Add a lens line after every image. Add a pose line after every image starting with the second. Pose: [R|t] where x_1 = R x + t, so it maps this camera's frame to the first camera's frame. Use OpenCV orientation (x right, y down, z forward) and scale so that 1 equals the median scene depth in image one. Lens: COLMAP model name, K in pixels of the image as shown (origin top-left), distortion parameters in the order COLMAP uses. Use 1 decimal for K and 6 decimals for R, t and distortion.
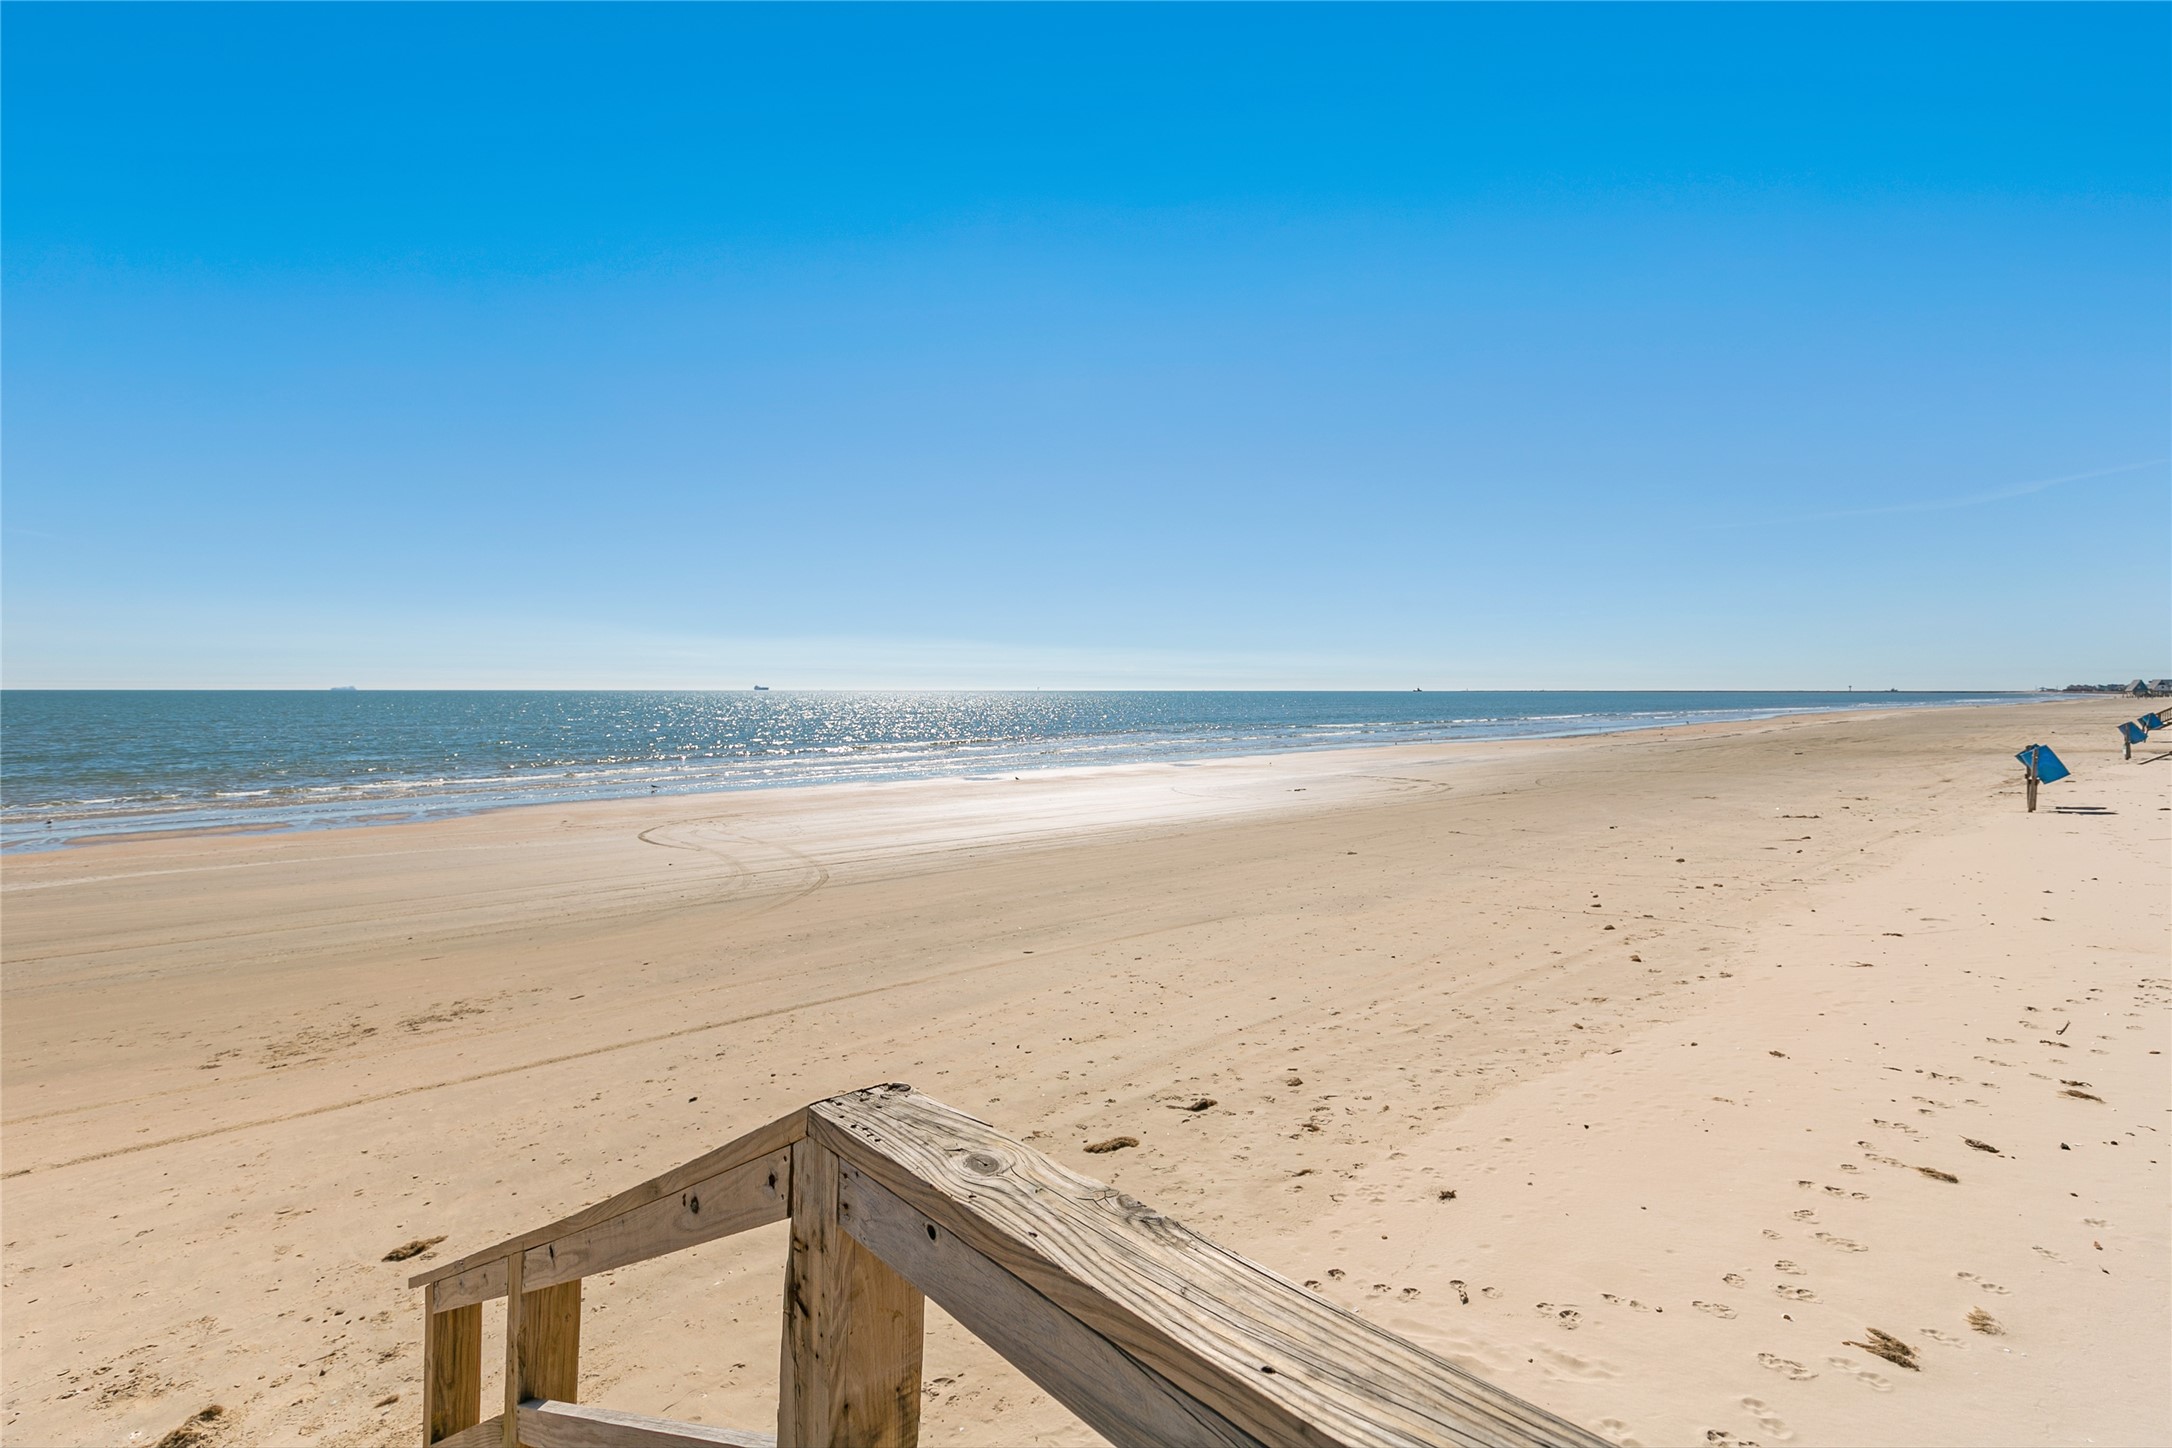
lens RADIAL K [[959.9, 0, 1086.0], [0, 959.9, 724.0], [0, 0, 1]] dist [0.005960, -0.000078]
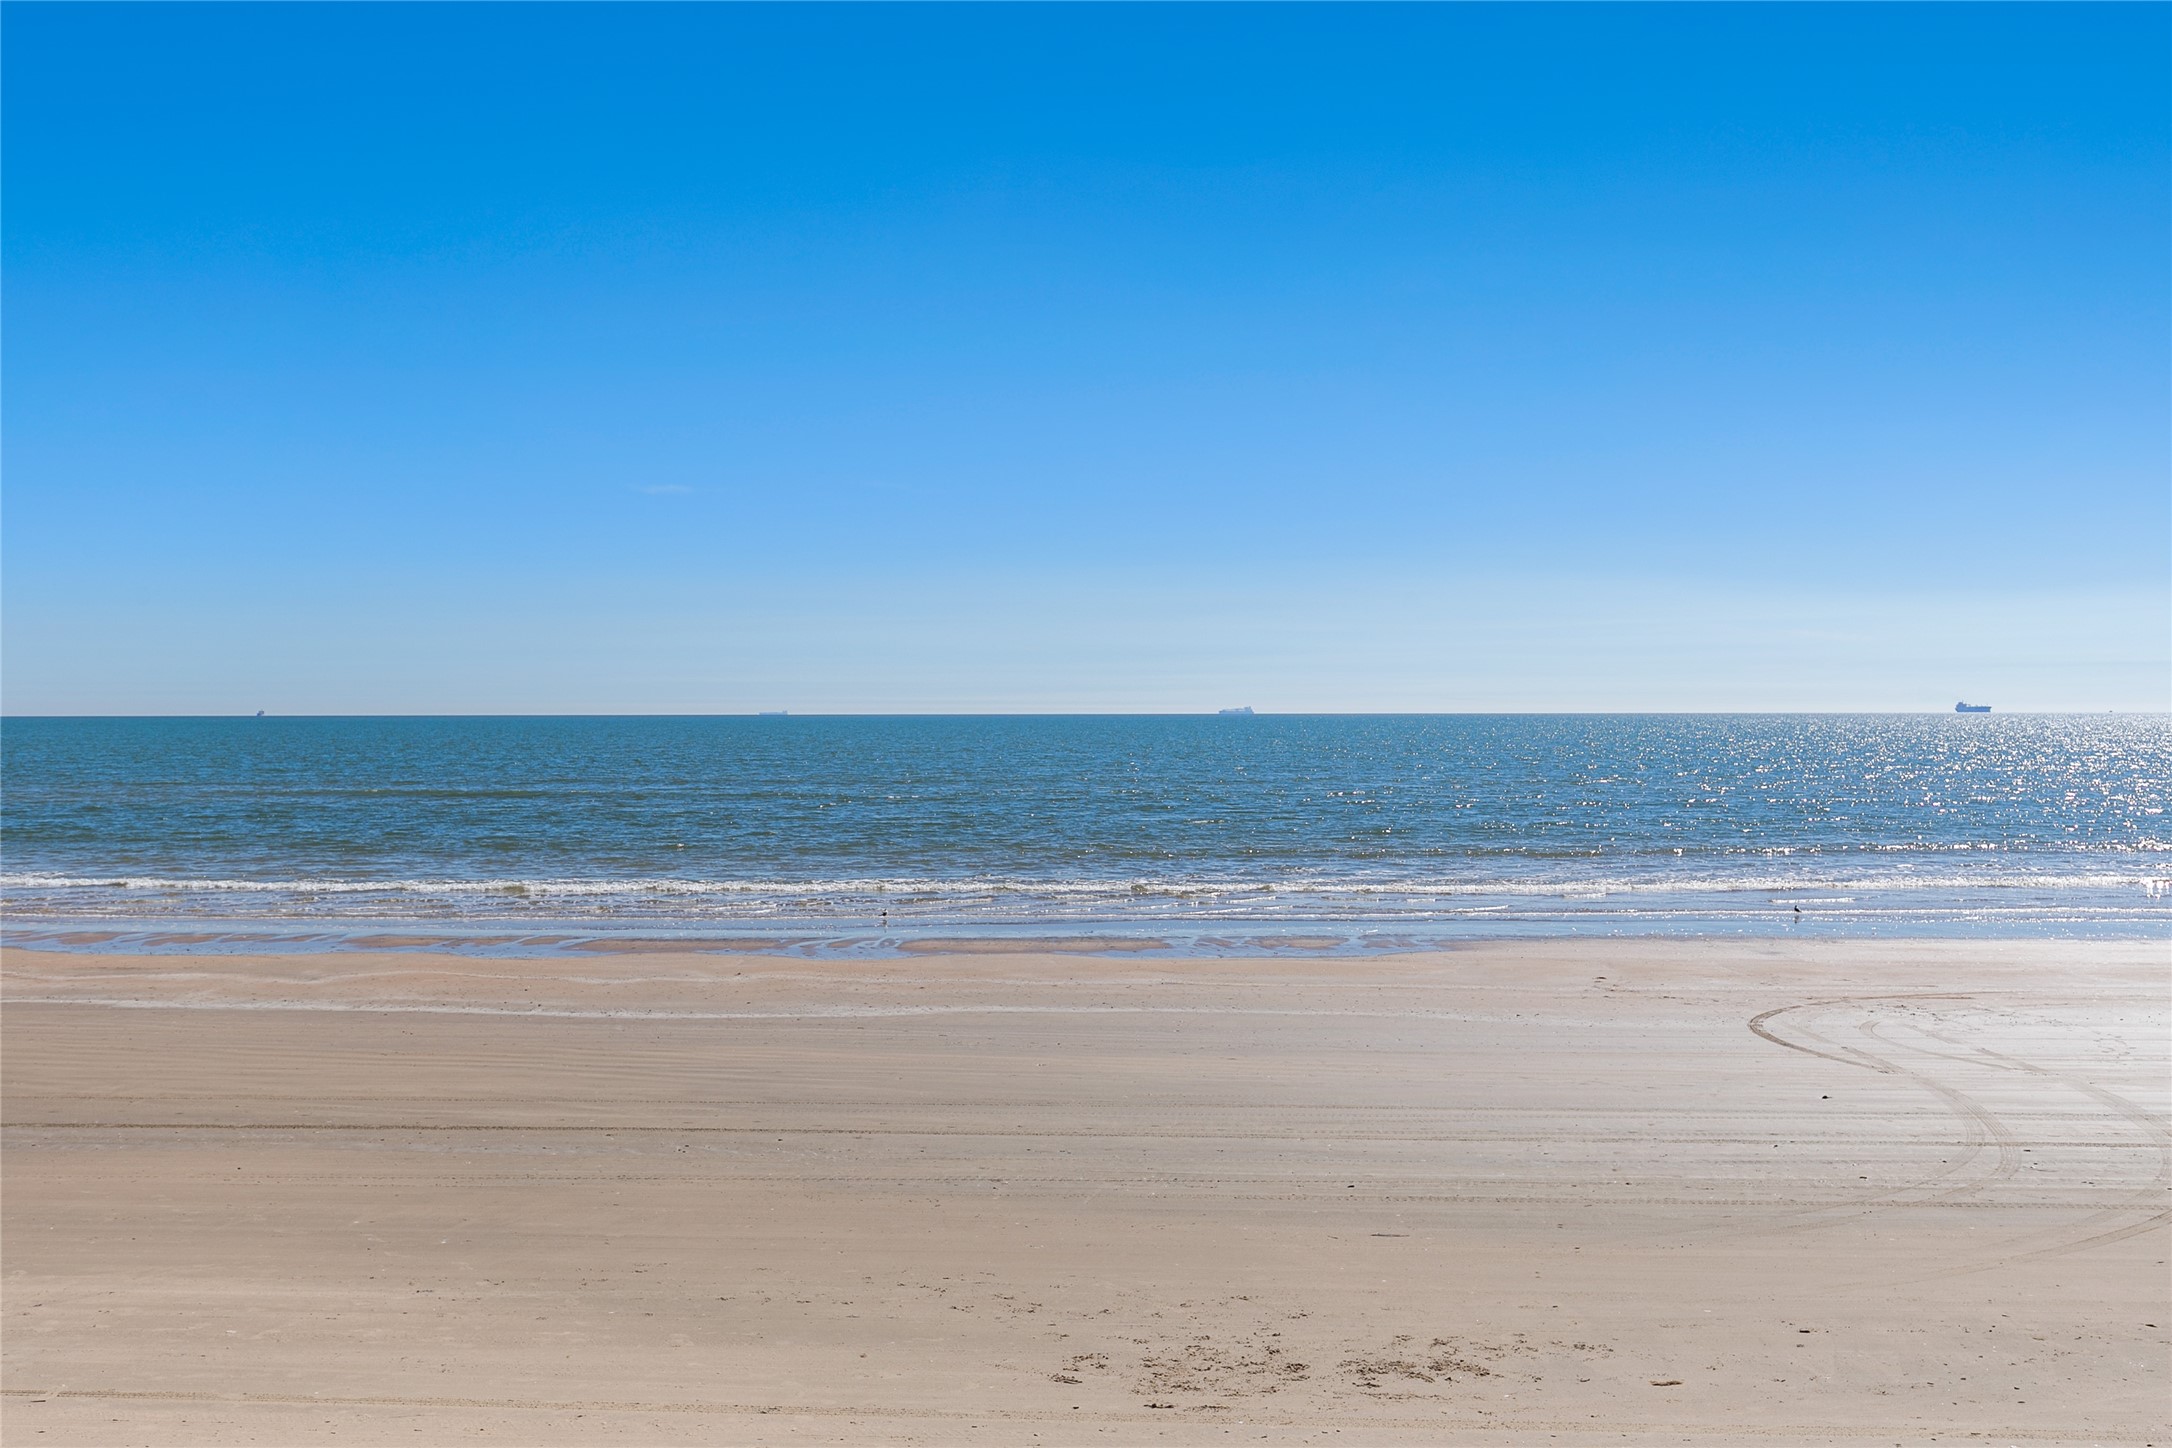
lens RADIAL K [[2109.6, 0, 1086.0], [0, 2109.6, 724.0], [0, 0, 1]] dist [0.012265, 0.000610]
pose [[0.746672, 0.001959, -0.665189, -0.050840], [-0.021660, 0.999537, -0.021369, 0.002396], [0.664839, 0.030364, 0.746369, 0.049575]]
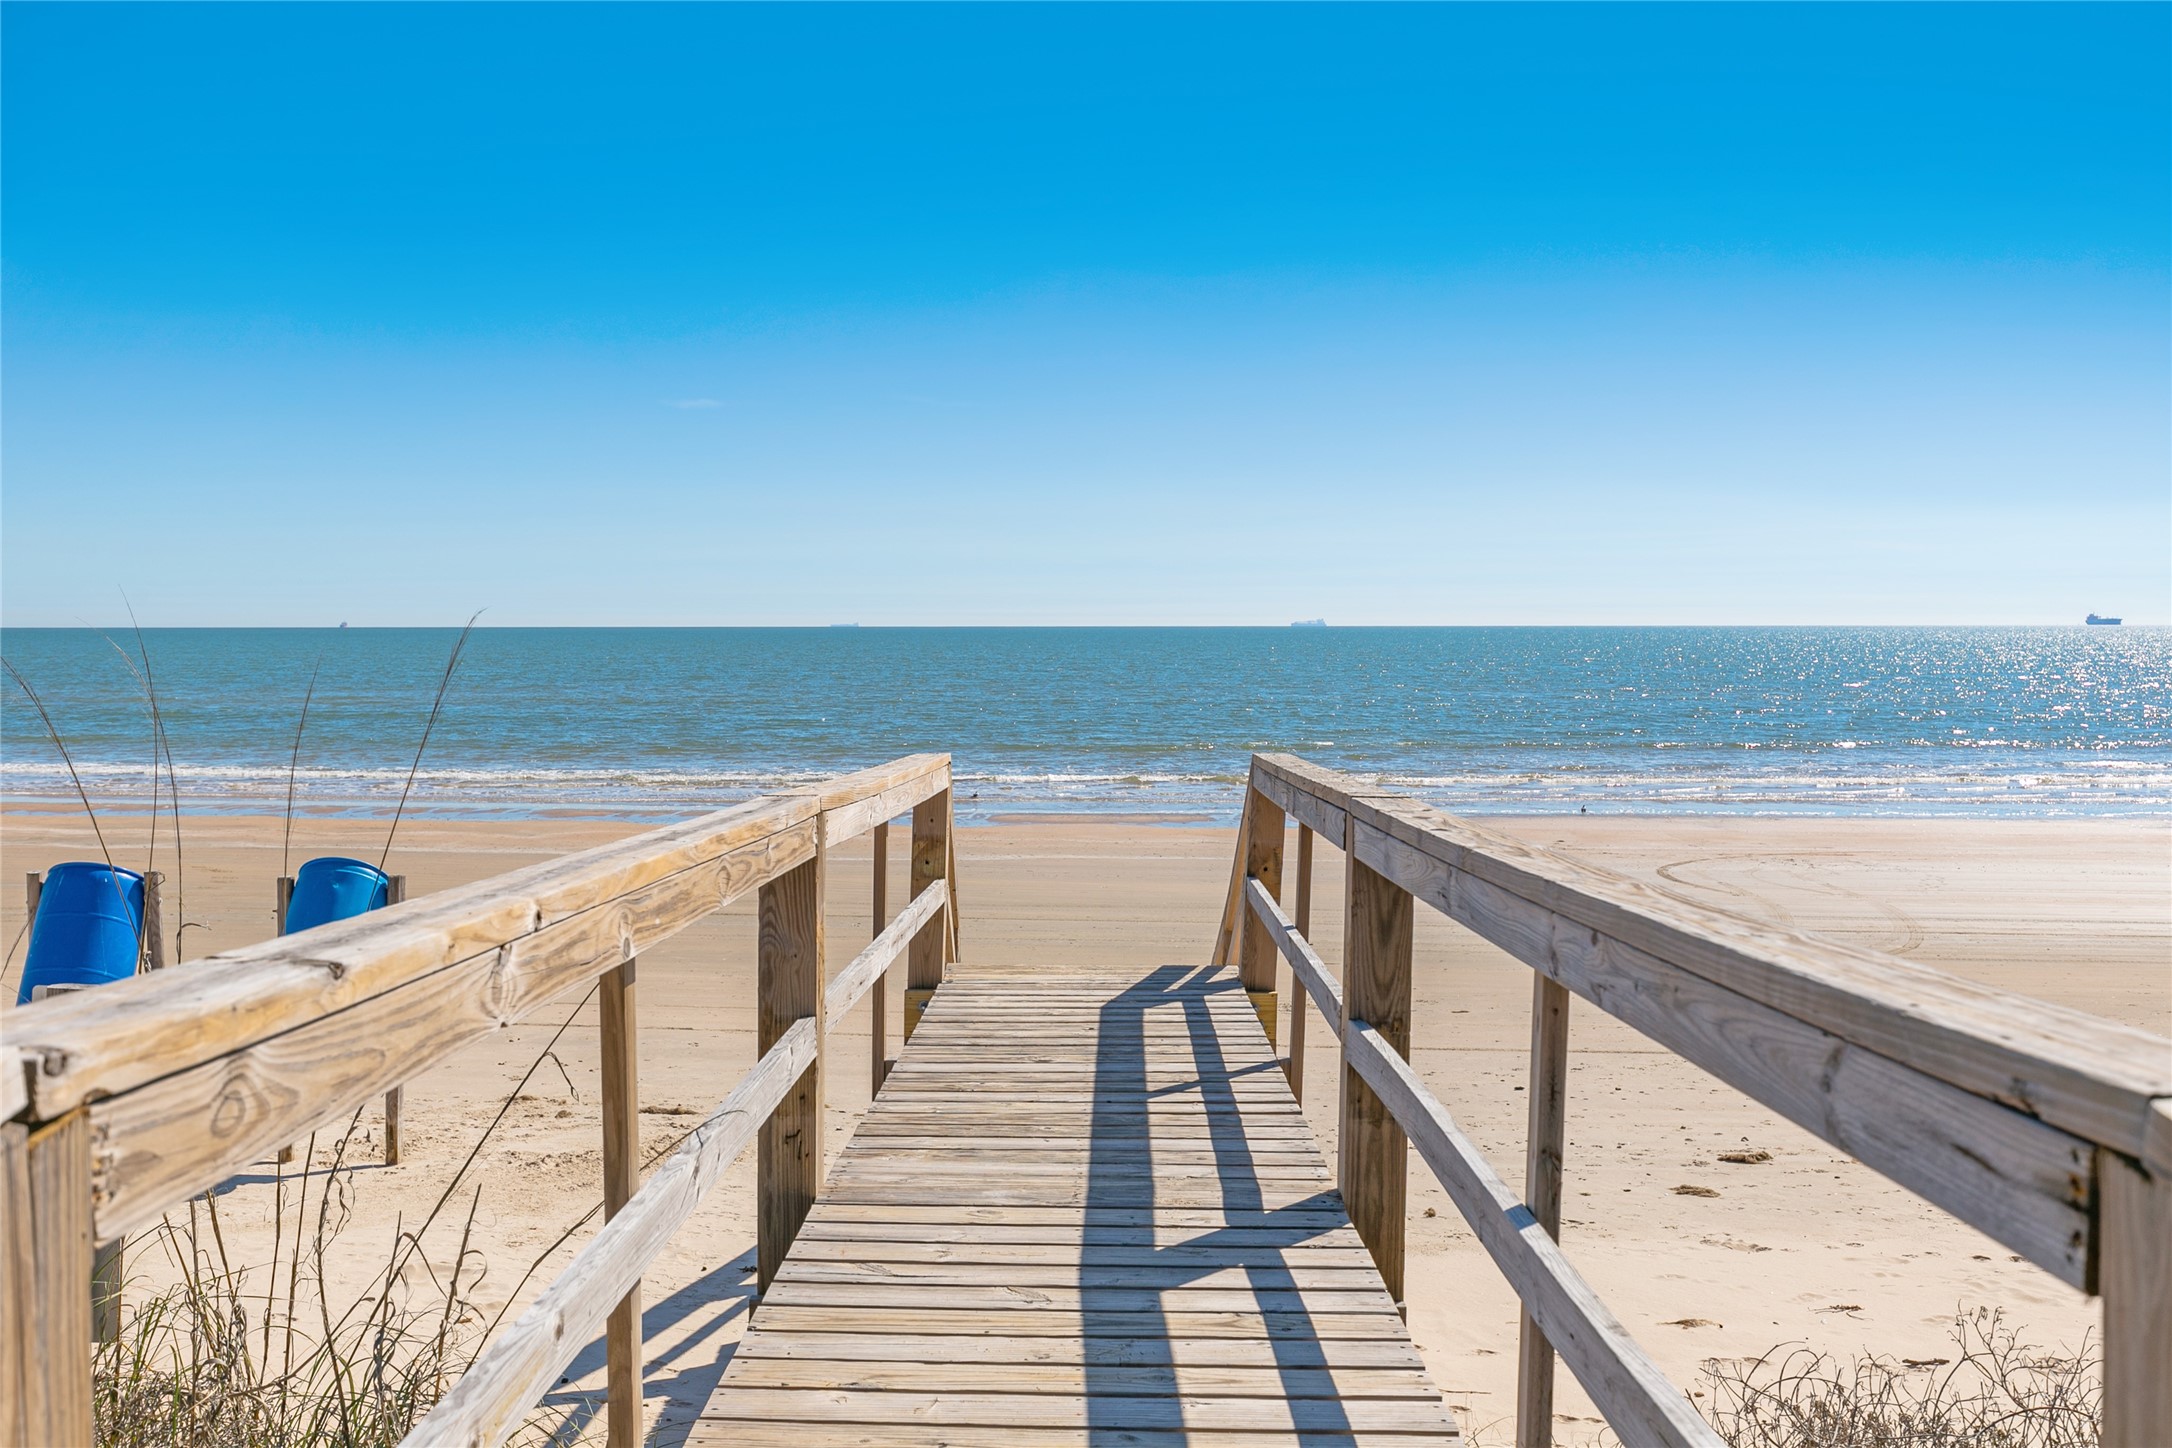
lens RADIAL K [[2109.6, 0, 1086.0], [0, 2109.6, 724.0], [0, 0, 1]] dist [0.012265, 0.000610]
pose [[0.724270, 0.031316, -0.688805, 0.286370], [-0.023357, 0.999509, 0.020883, 0.015065], [0.689121, 0.000964, 0.724645, -0.304242]]
